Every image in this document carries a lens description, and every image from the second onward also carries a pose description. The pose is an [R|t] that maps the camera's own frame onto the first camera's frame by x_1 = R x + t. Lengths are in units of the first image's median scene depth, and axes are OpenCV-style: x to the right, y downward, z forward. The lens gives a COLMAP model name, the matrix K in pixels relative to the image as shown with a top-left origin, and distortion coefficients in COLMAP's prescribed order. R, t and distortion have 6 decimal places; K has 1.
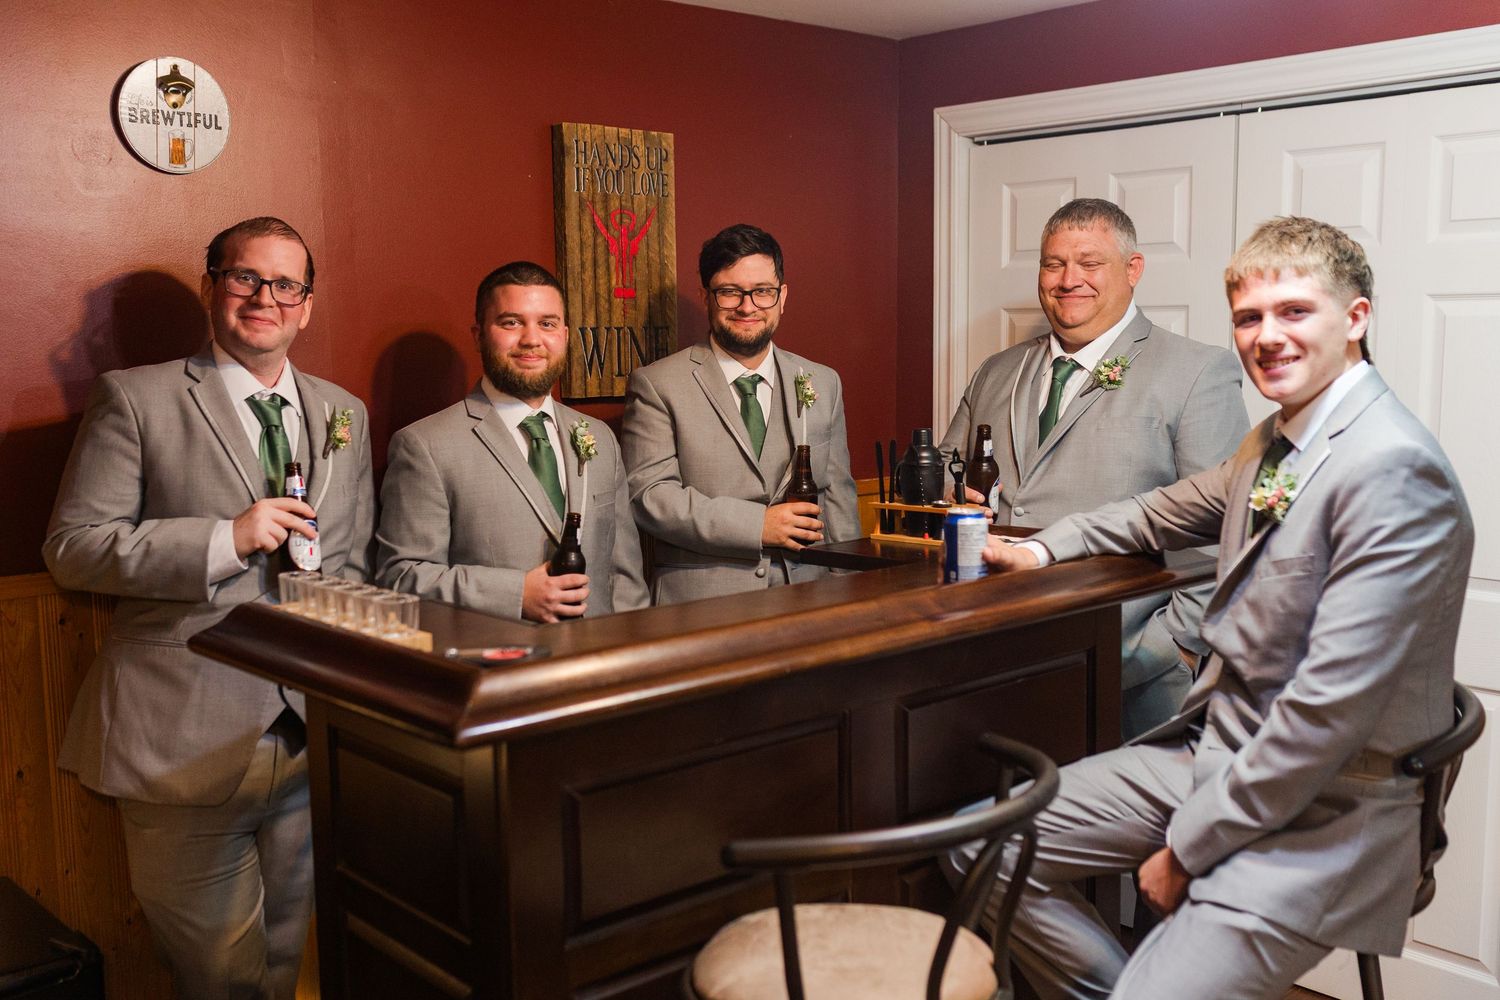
lens RADIAL K [[1527.8, 0, 750.0], [0, 1527.8, 500.0], [0, 0, 1]] dist [-0.004137, 0.013253]
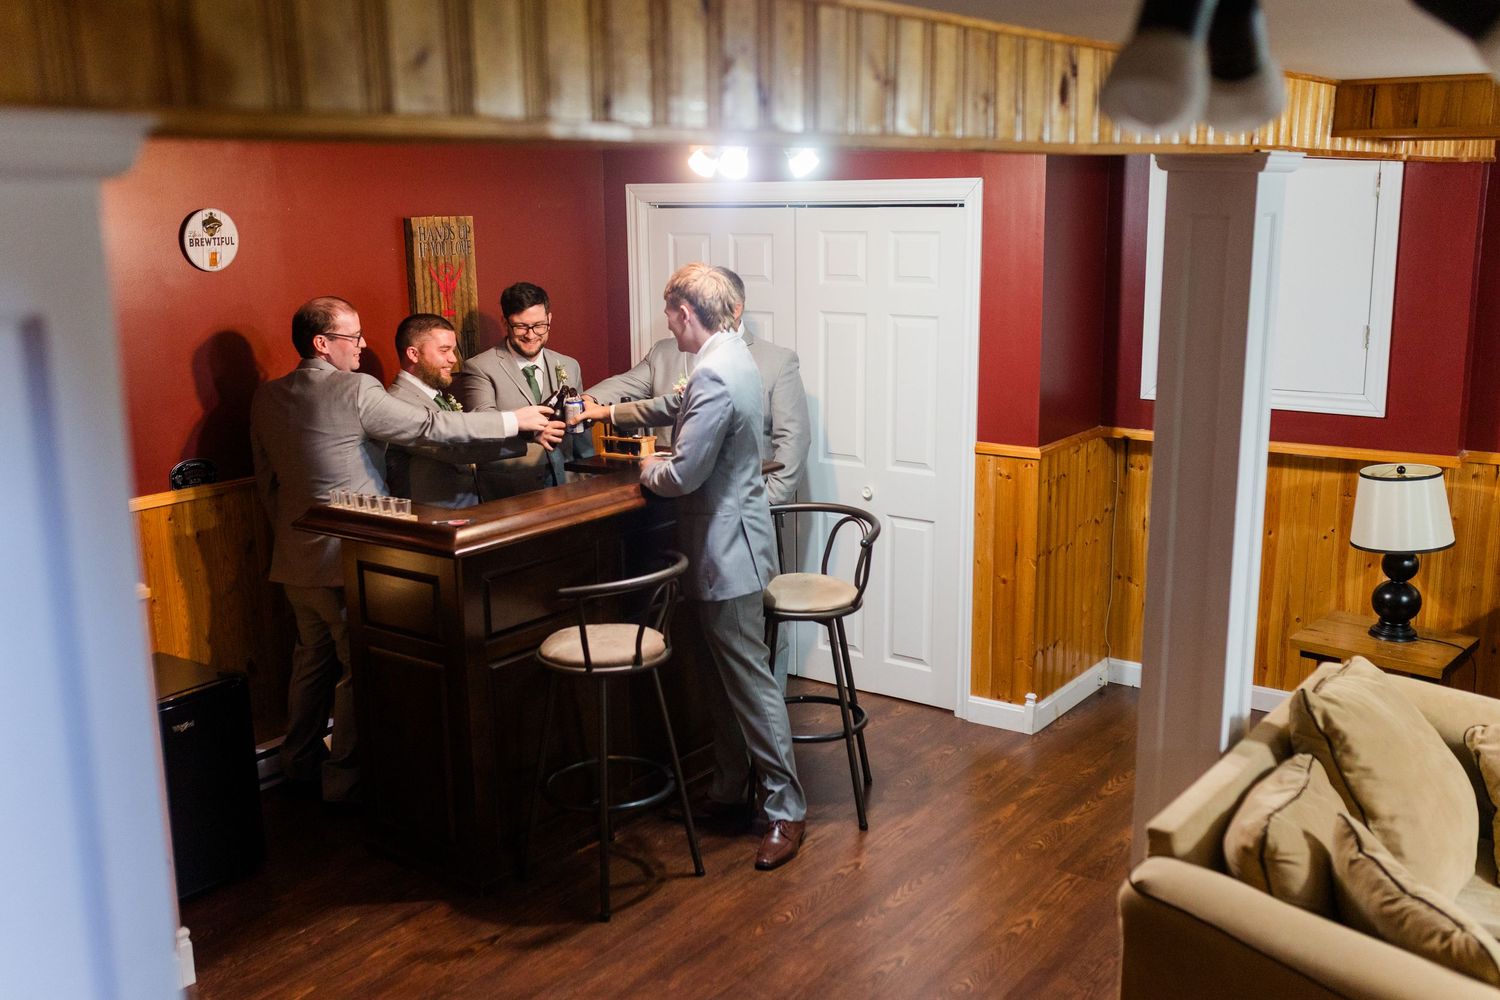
lens RADIAL K [[1474.8, 0, 750.0], [0, 1474.8, 500.0], [0, 0, 1]] dist [-0.006469, 0.007866]
pose [[0.980301, -0.044394, 0.192458, -0.094737], [0.027431, 0.995571, 0.089922, -0.080050], [-0.195598, -0.082872, 0.977176, -0.832103]]
